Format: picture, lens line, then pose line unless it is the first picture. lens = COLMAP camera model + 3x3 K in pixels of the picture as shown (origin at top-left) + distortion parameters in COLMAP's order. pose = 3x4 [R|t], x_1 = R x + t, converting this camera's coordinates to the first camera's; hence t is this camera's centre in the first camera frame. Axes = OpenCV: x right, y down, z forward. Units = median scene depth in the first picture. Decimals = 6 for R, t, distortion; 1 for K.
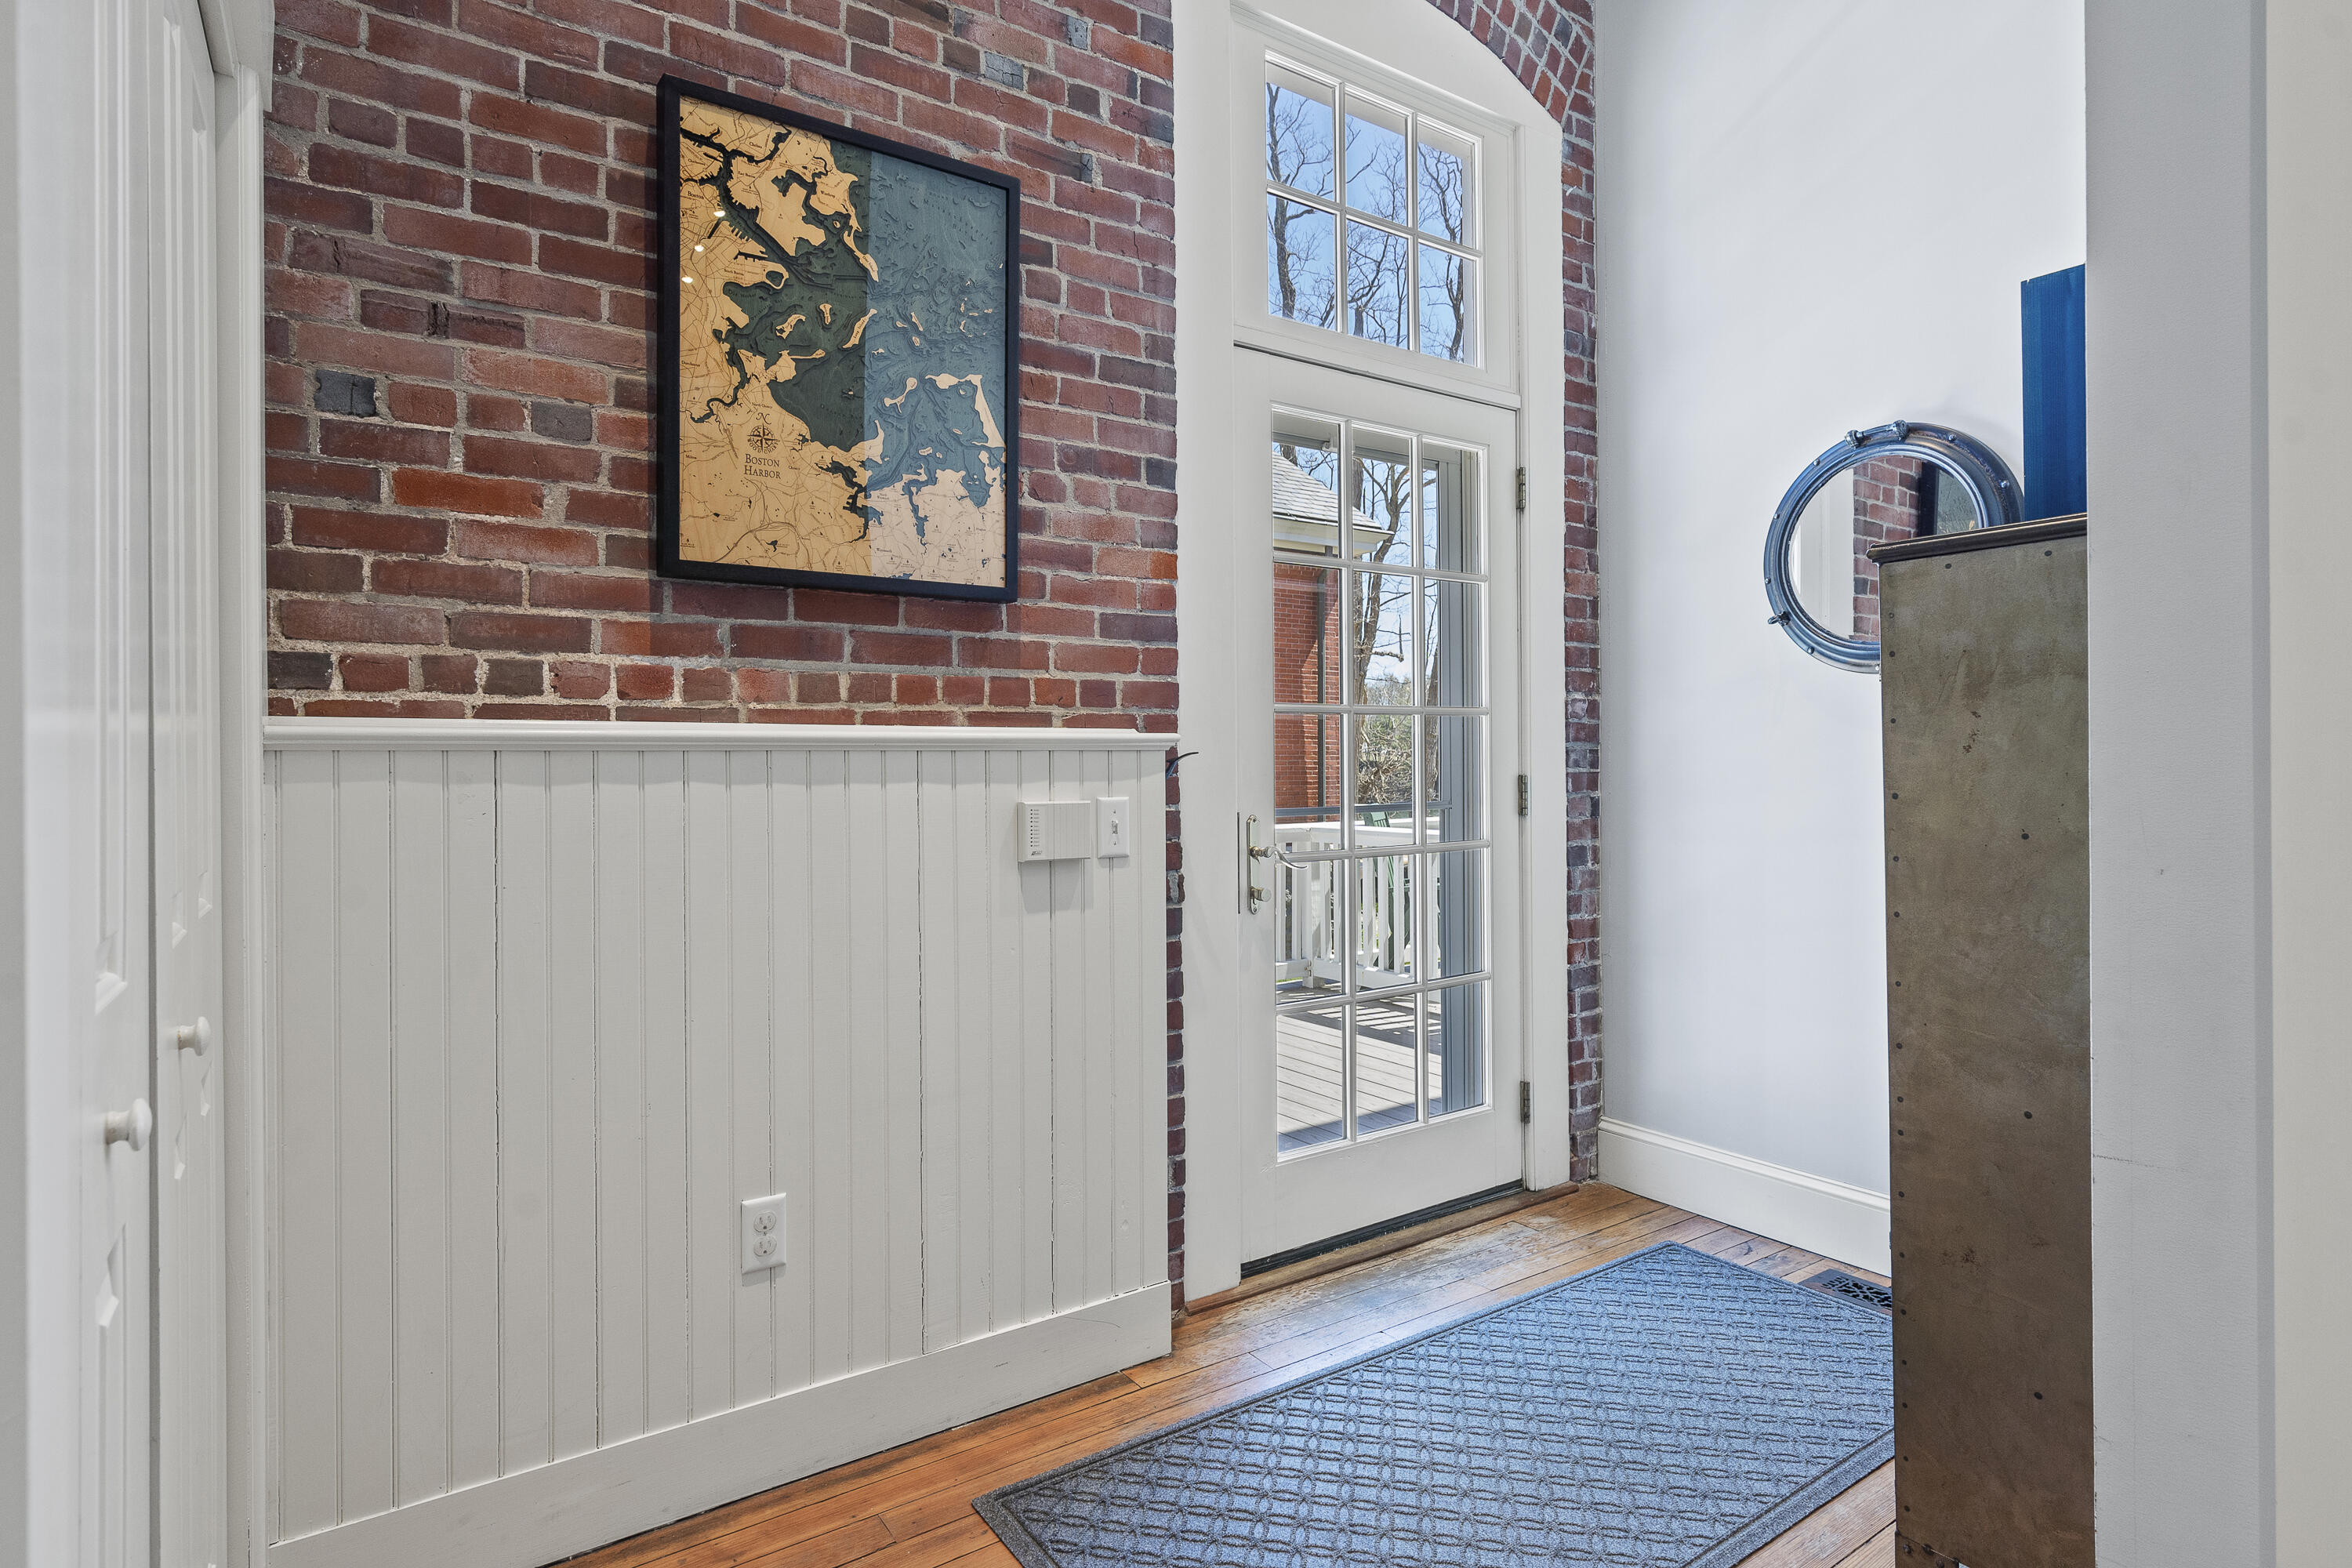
lens RADIAL K [[1229.8, 0, 1172.3], [0, 1229.8, 766.8], [0, 0, 1]] dist [-0.002973, 0.000120]
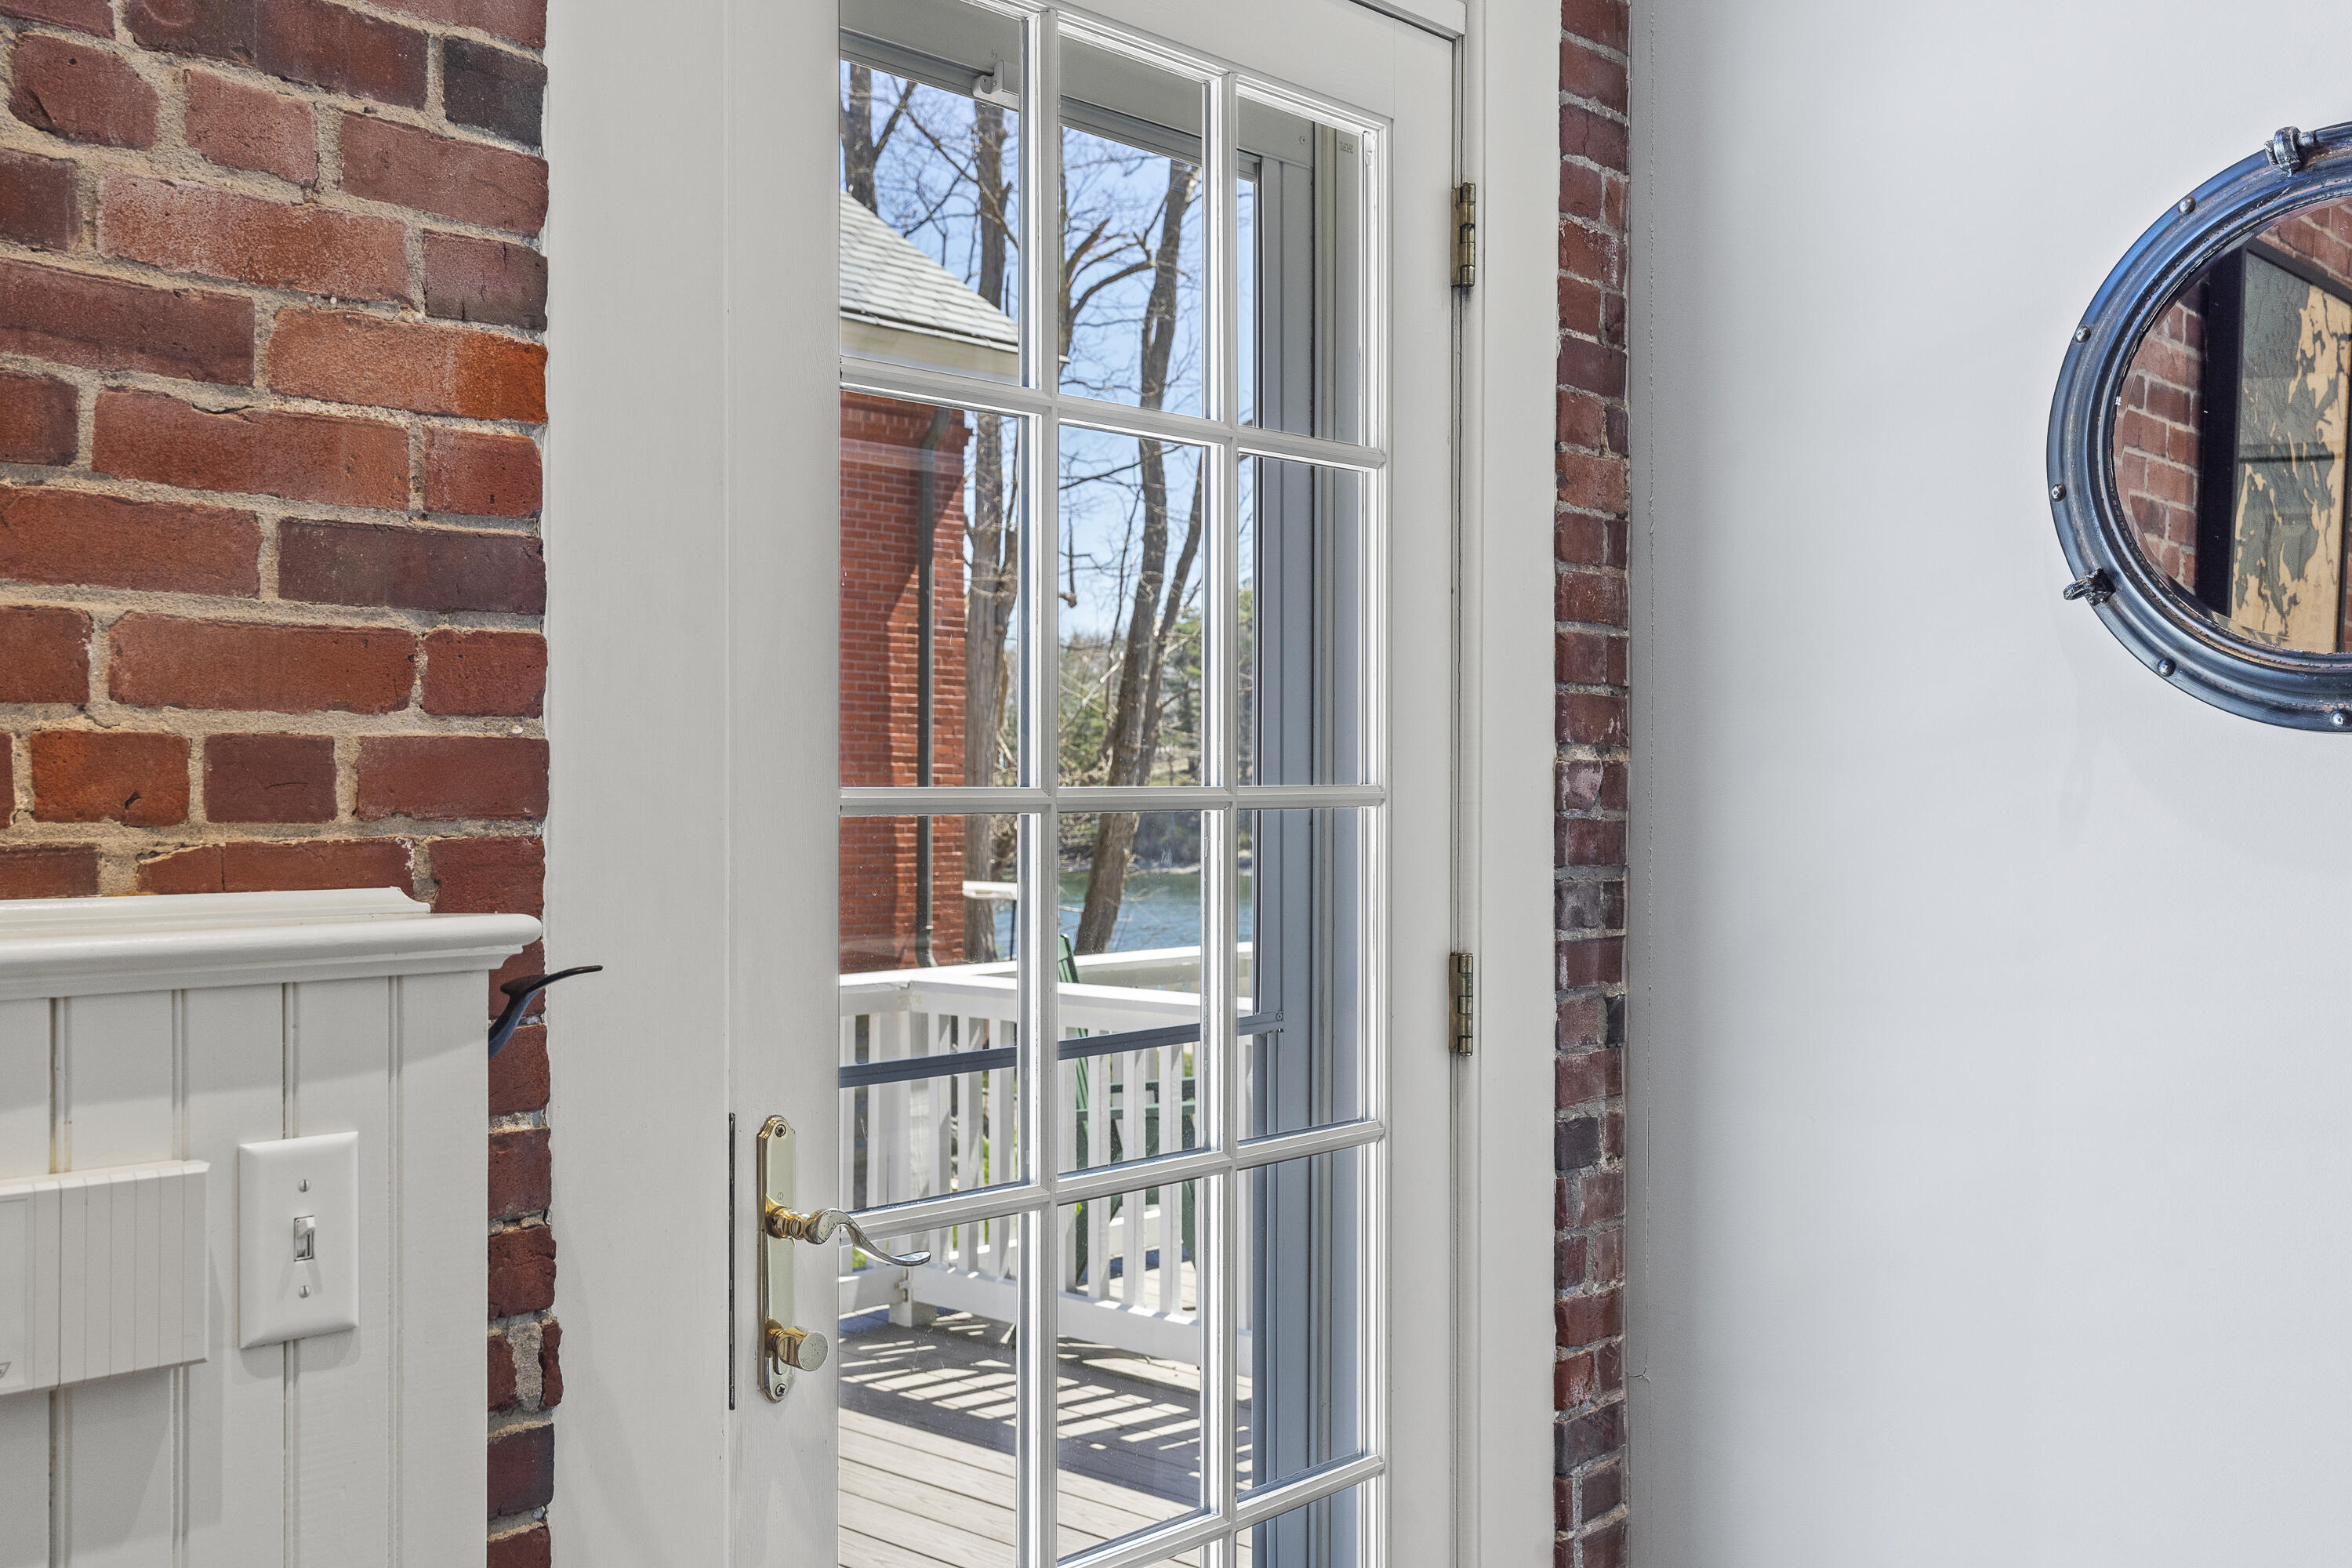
lens RADIAL K [[2297.3, 0, 1170.8], [0, 2297.3, 802.9], [0, 0, 1]] dist [0.015477, 0.000000]
pose [[0.973511, 0.007391, 0.228522, 0.023513], [-0.008136, 0.999964, 0.002318, -0.047677], [-0.228497, -0.004116, 0.973536, 0.322376]]
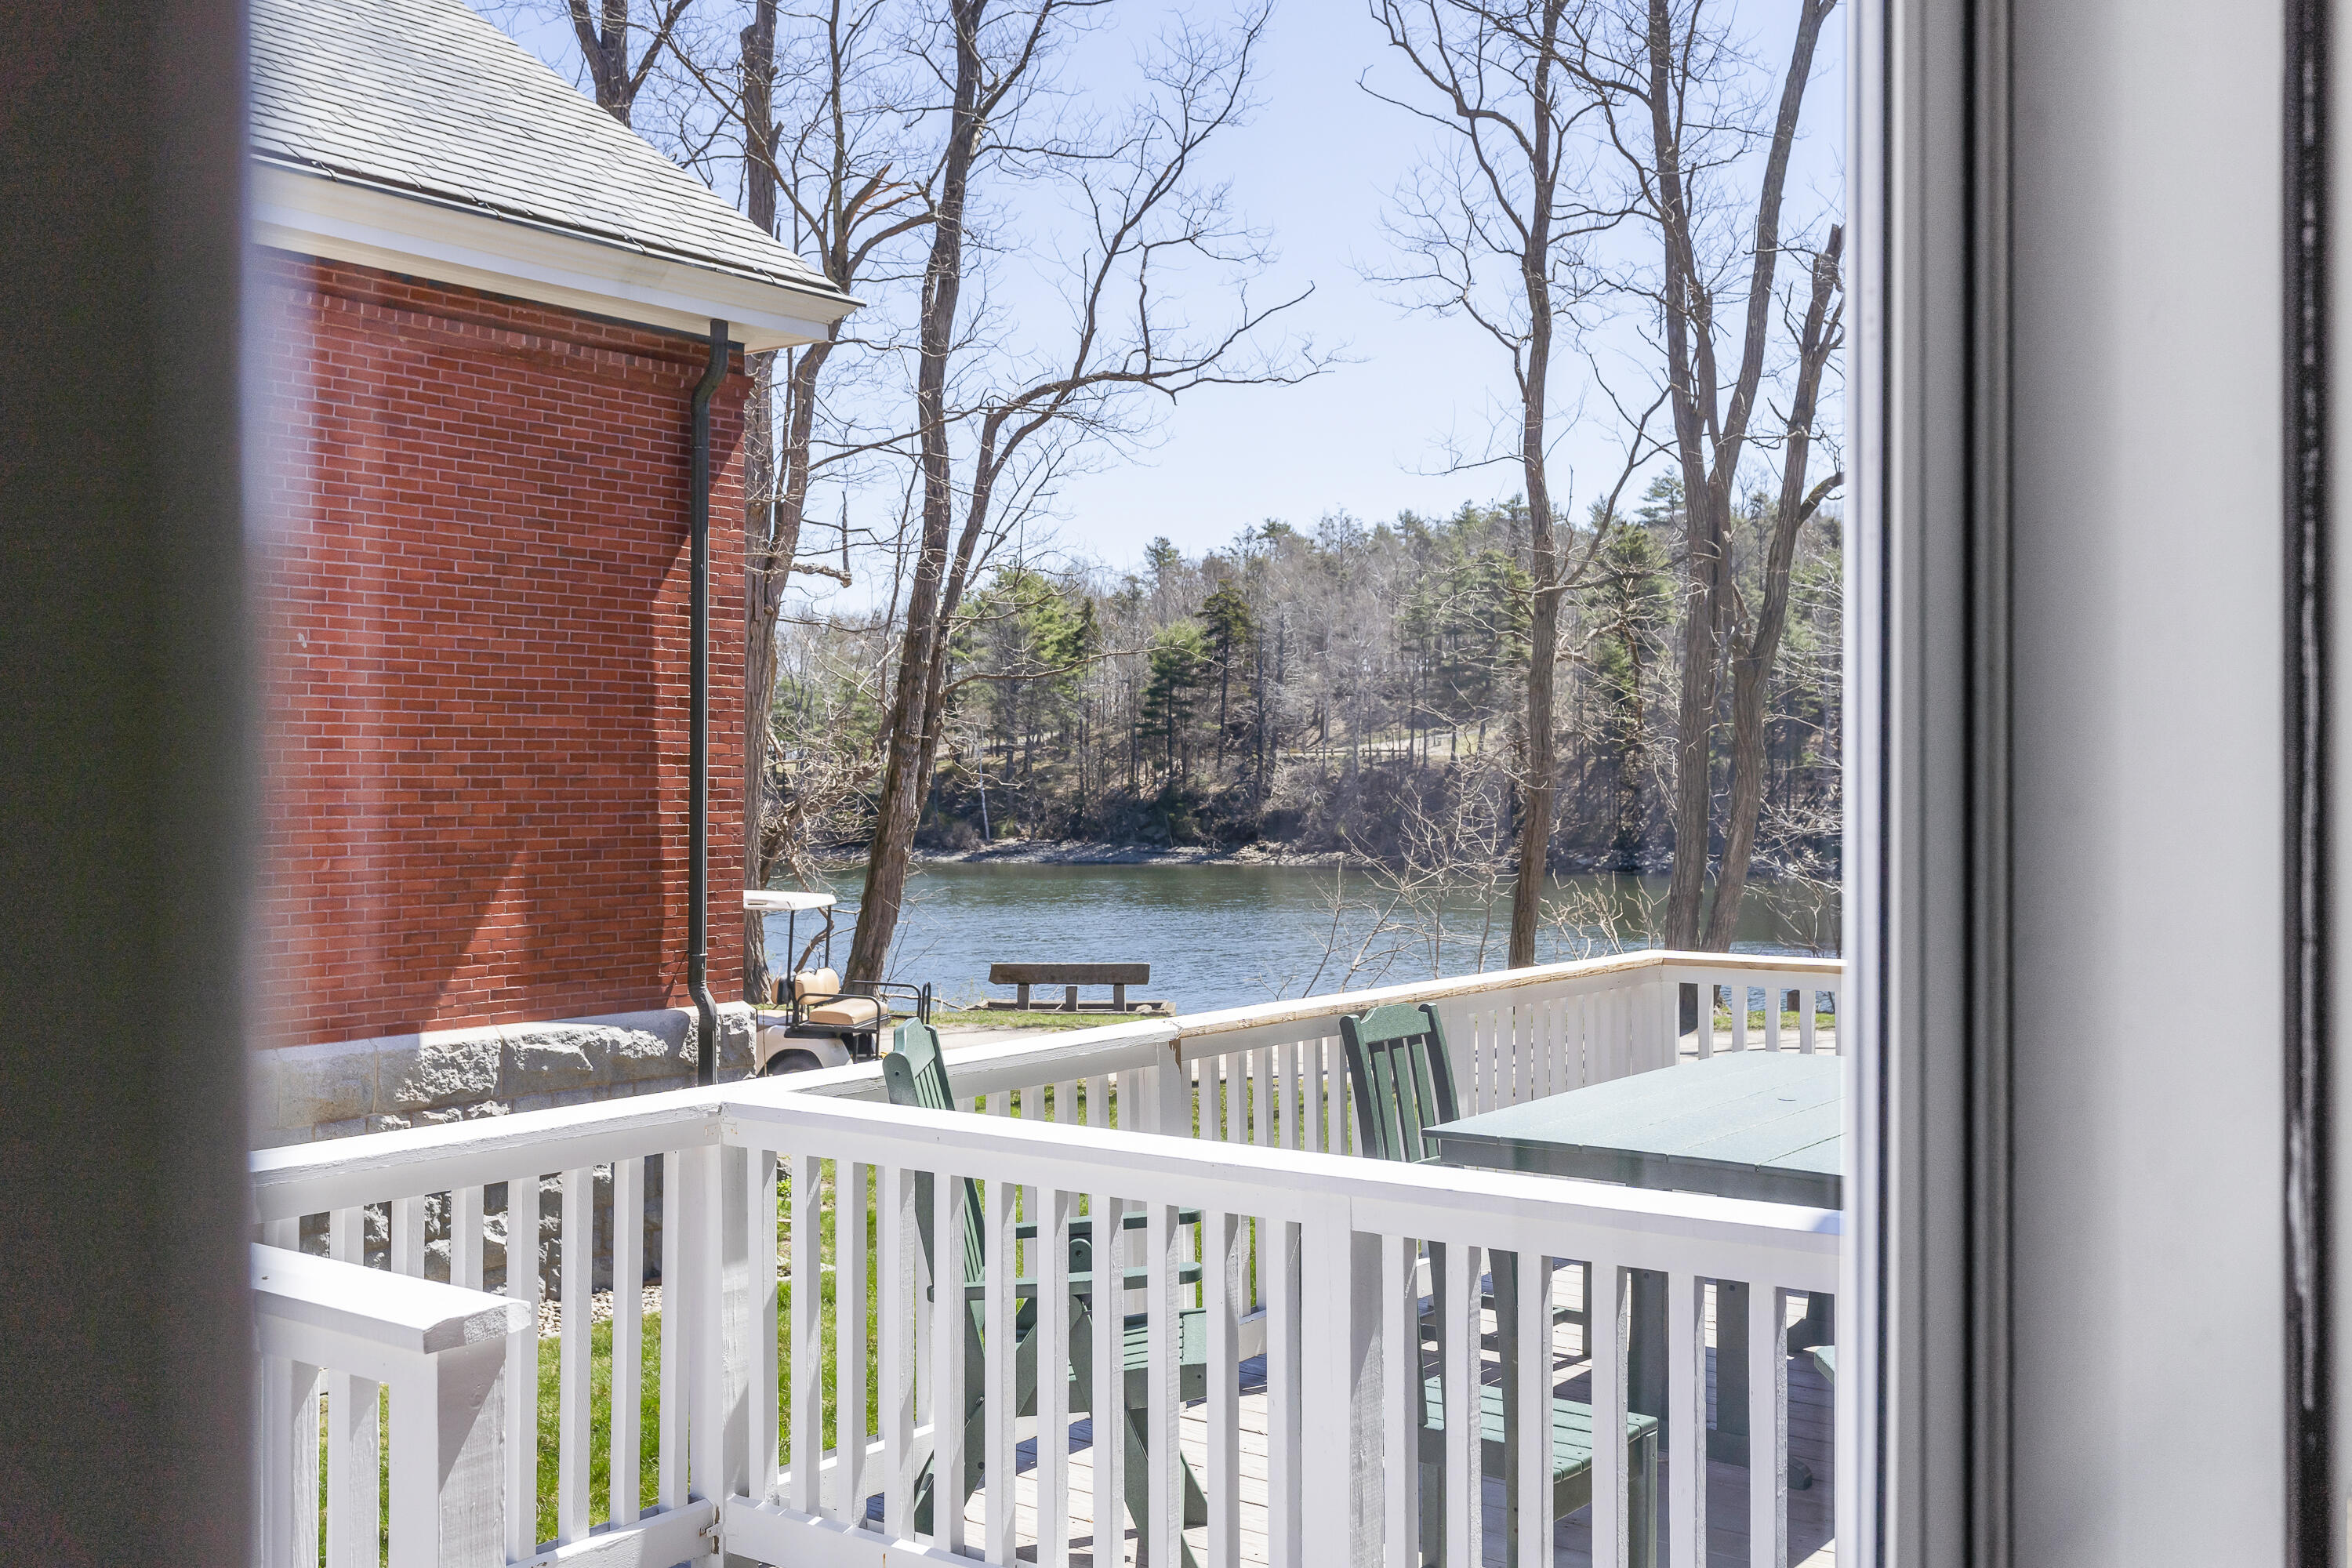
lens RADIAL K [[2345.1, 0, 1177.7], [0, 2345.1, 760.8], [0, 0, 1]] dist [-0.008214, 0.000000]
pose [[0.944501, 0.008246, 0.328405, 0.049644], [-0.005218, 0.999935, -0.010102, -0.084265], [-0.328467, 0.007828, 0.944483, 0.857970]]
